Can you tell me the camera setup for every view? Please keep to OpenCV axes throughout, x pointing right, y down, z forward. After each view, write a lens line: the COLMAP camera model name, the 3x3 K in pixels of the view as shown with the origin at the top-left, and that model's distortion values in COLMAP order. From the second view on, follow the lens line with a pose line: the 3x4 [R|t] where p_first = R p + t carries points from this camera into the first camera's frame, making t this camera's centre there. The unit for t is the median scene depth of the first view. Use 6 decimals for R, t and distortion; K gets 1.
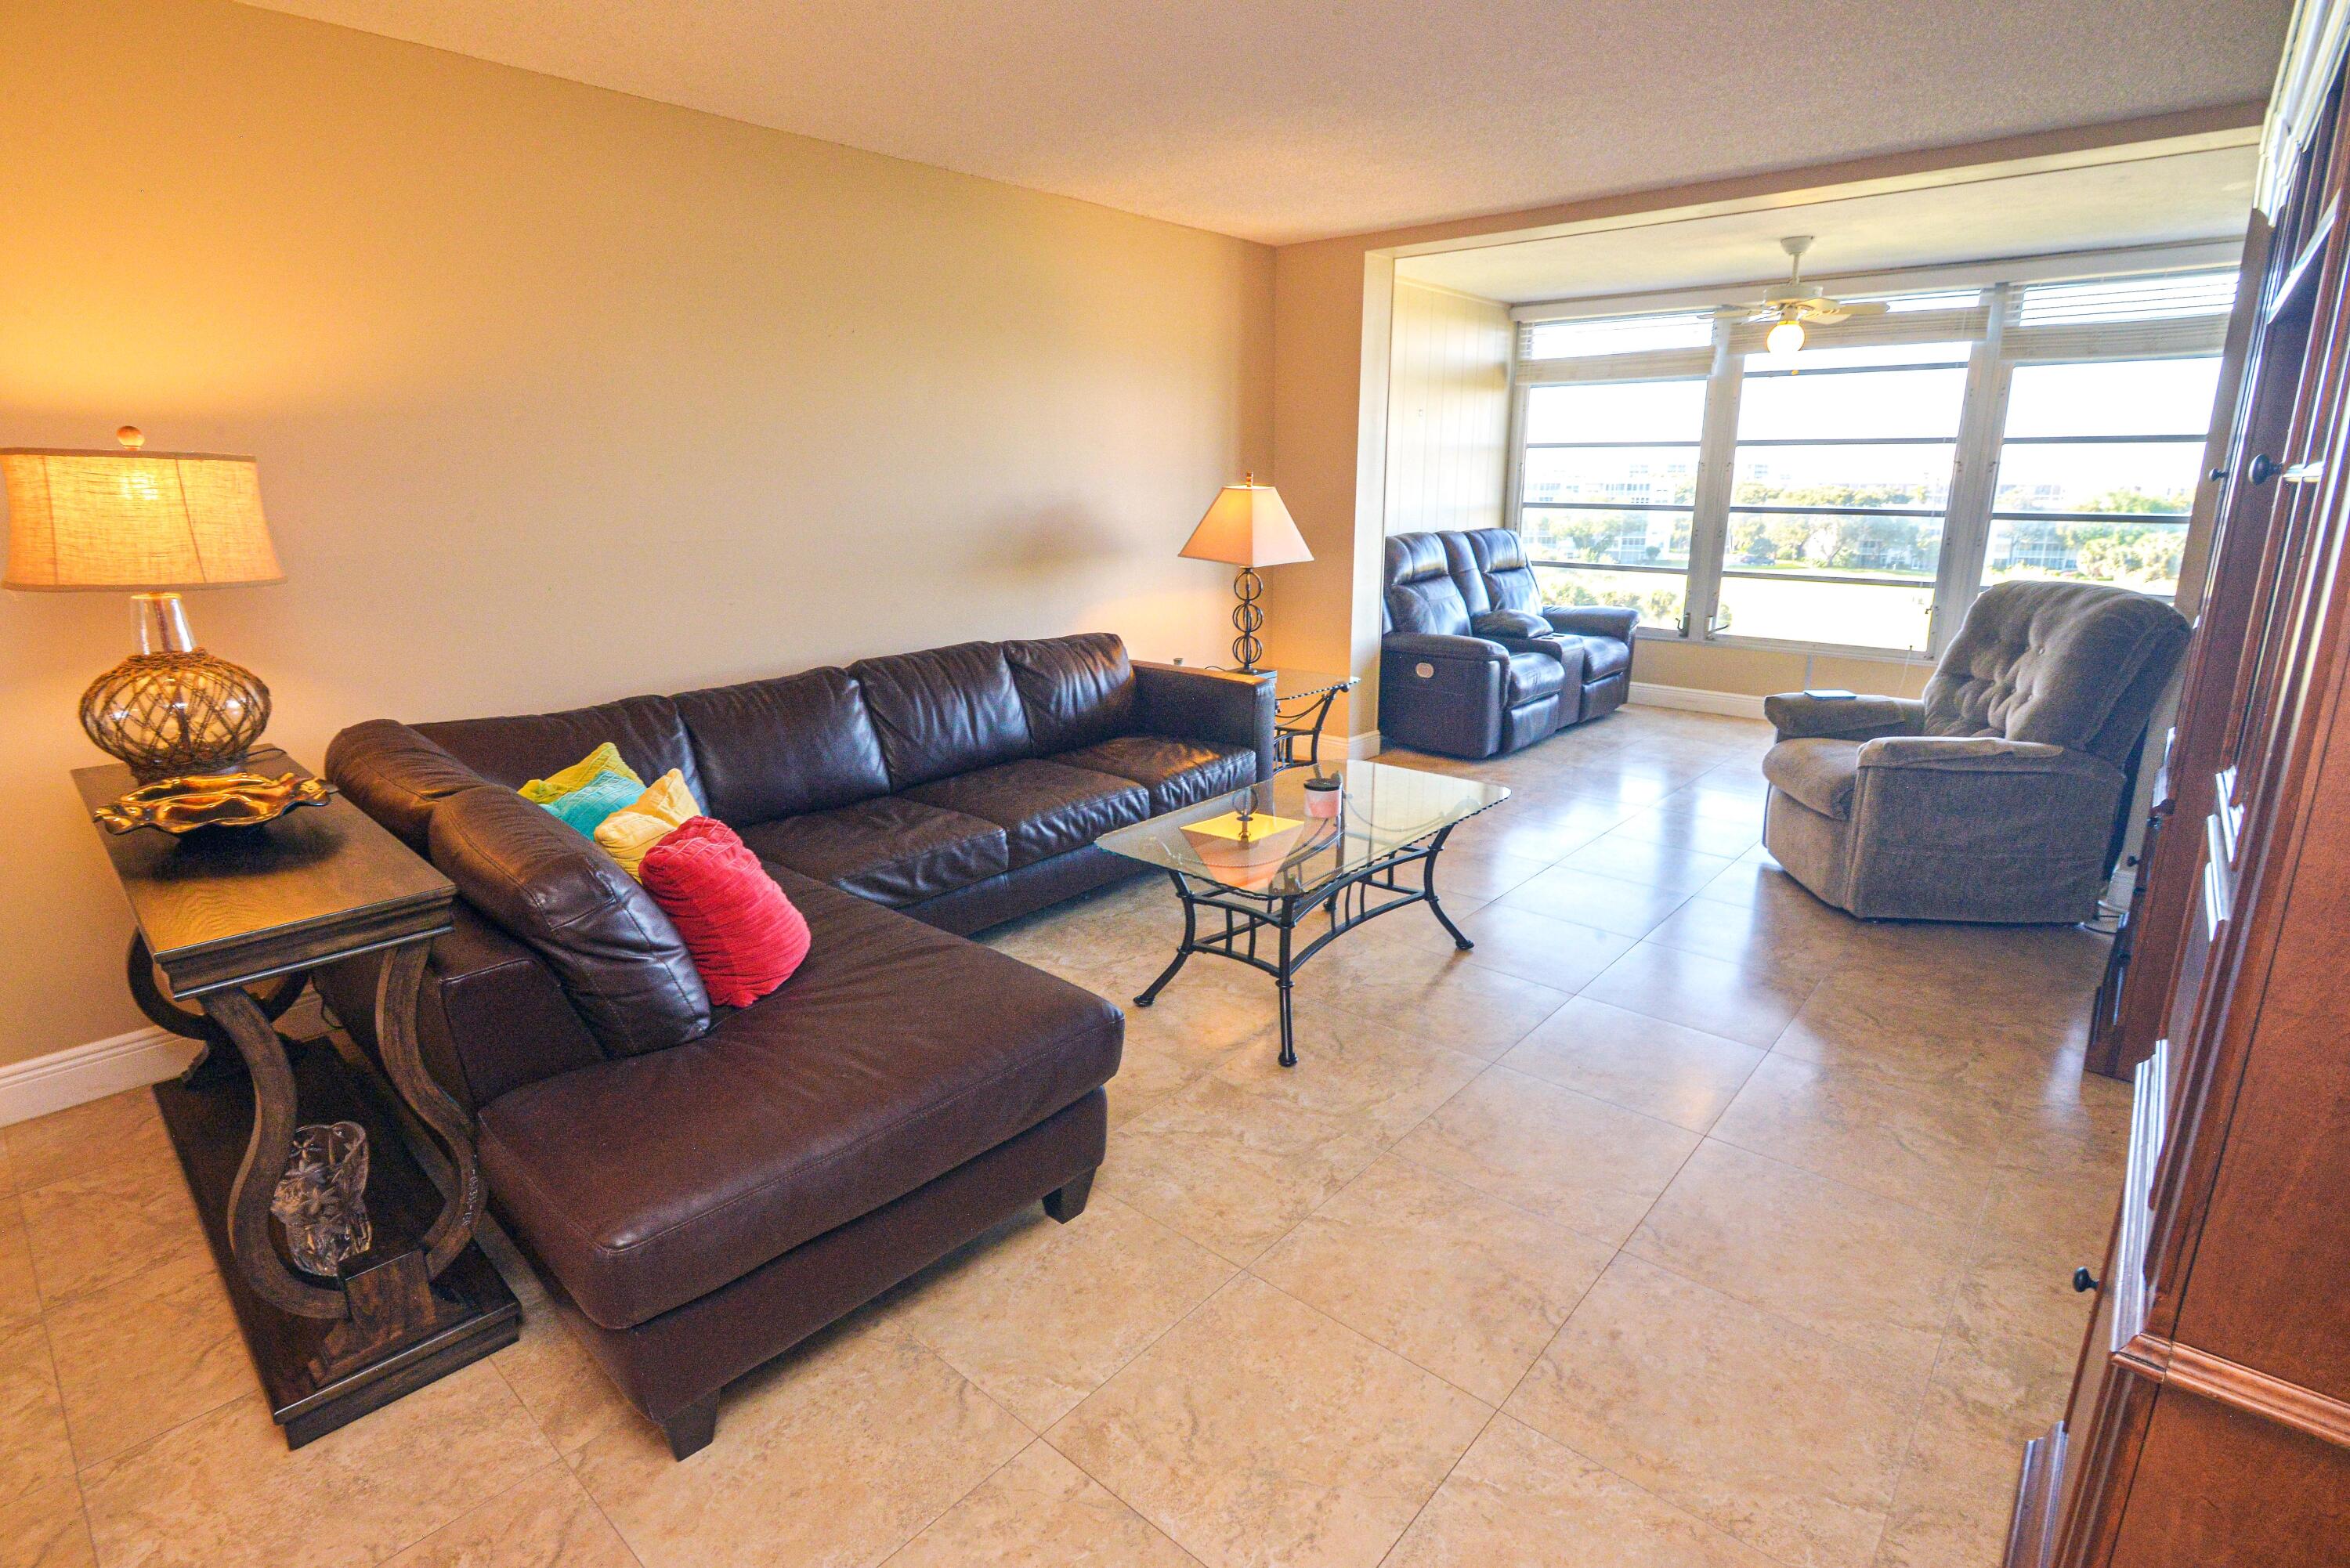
lens RADIAL K [[1138.7, 0, 1167.2], [0, 1138.7, 775.6], [0, 0, 1]] dist [-0.021822, 0.000271]
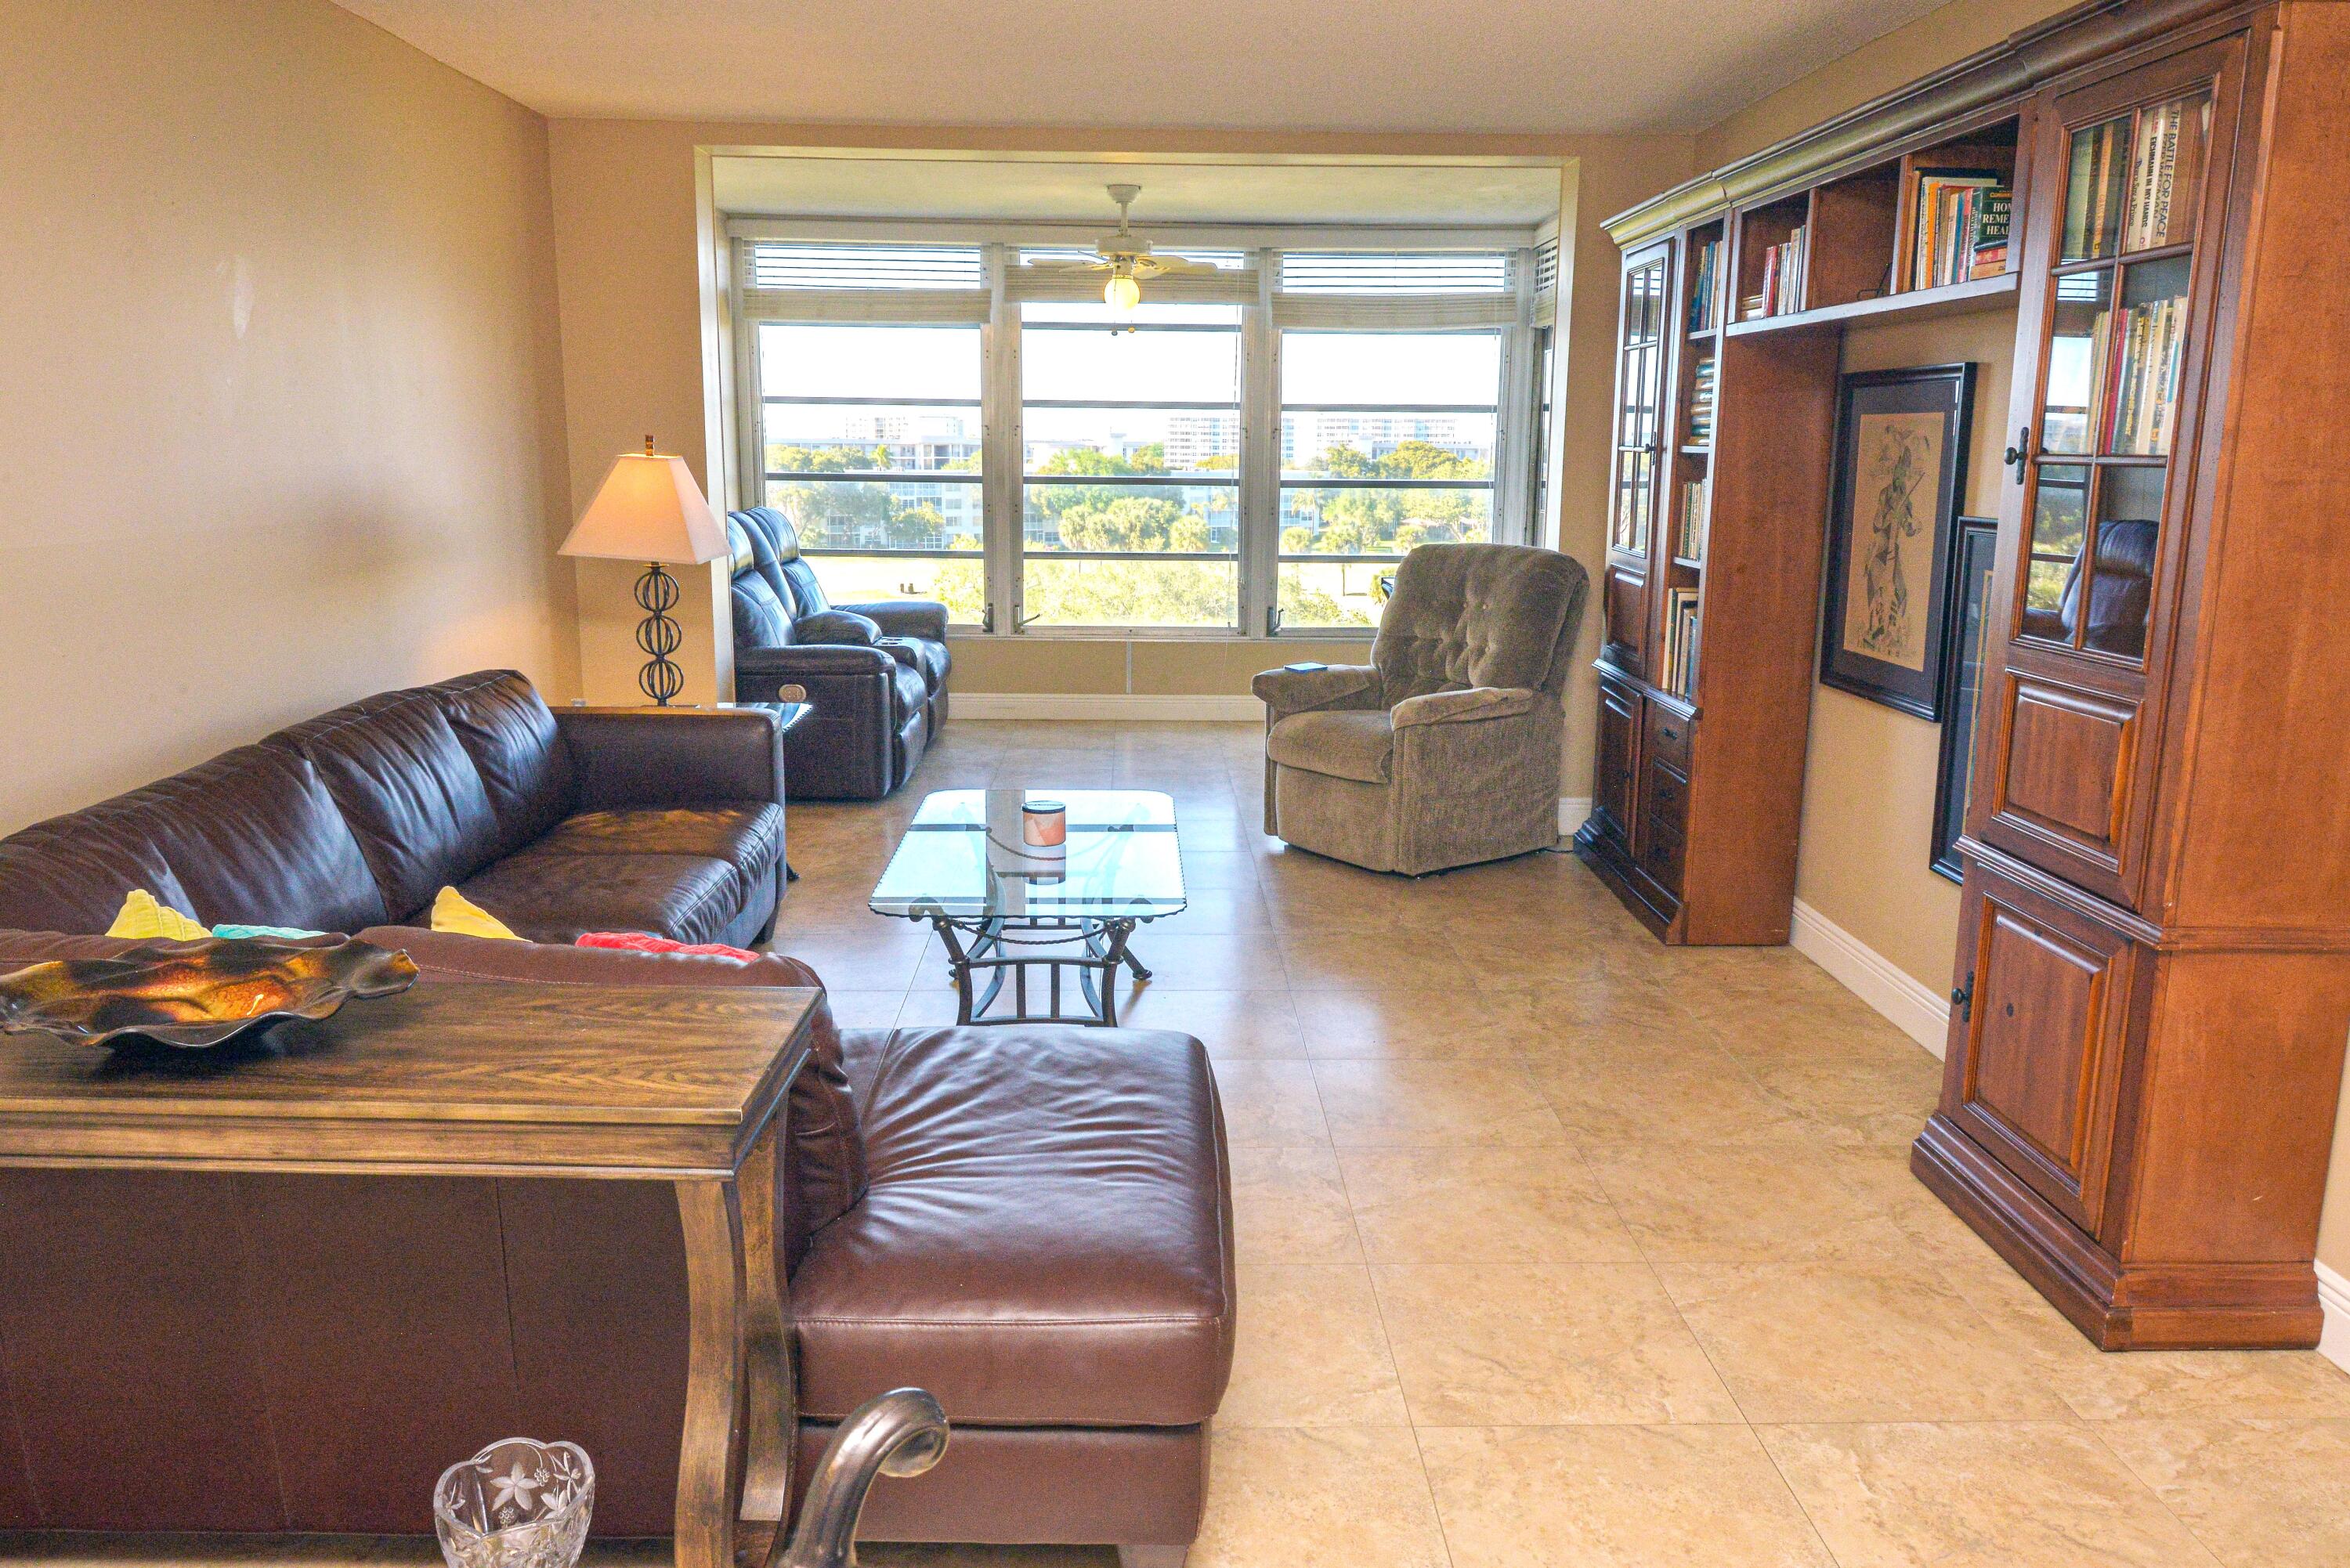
lens RADIAL K [[1703.2, 0, 1158.1], [0, 1703.2, 787.4], [0, 0, 1]] dist [-0.001187, -0.000838]
pose [[0.733073, -0.124423, 0.668673, -0.348604], [0.158247, 0.987346, 0.010232, -0.003131], [-0.661485, 0.098315, 0.743486, -0.000865]]
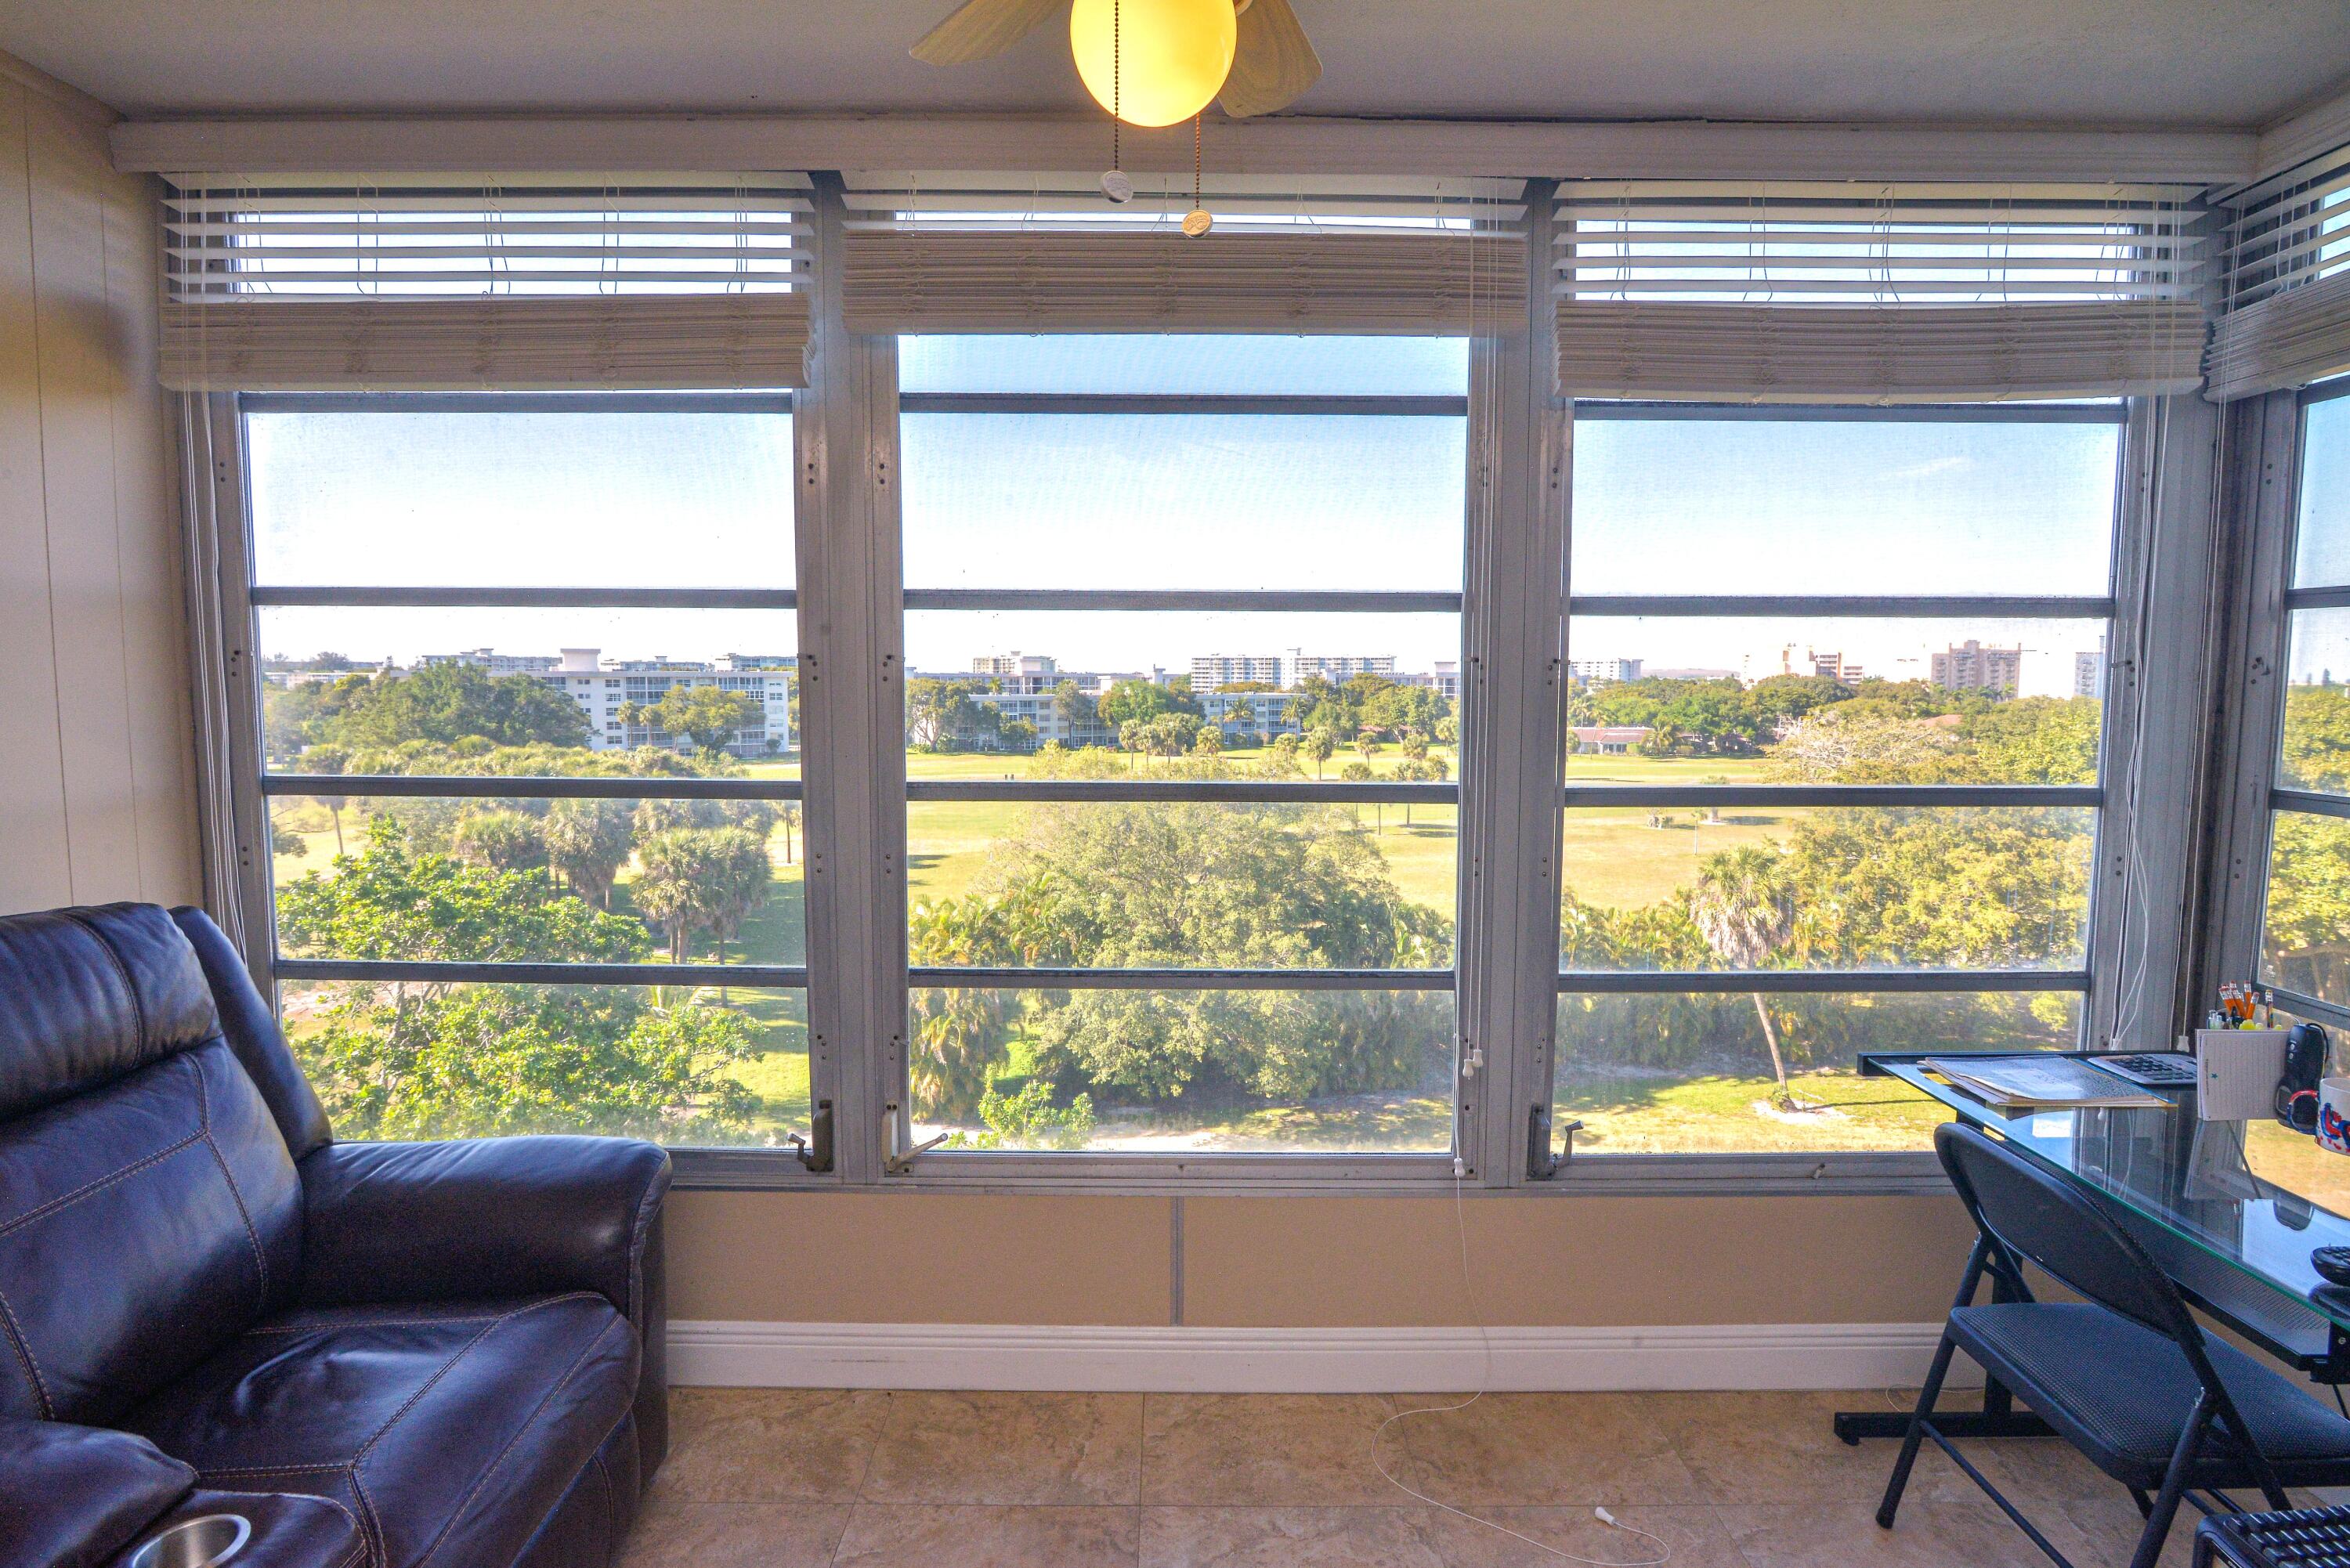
lens RADIAL K [[1138.7, 0, 1156.6], [0, 1138.7, 756.4], [0, 0, 1]] dist [-0.021822, 0.000271]
pose [[0.750344, -0.041523, 0.659742, 0.365861], [0.159690, 0.979853, -0.119949, -0.213022], [-0.641469, 0.195357, 0.741858, 0.772464]]
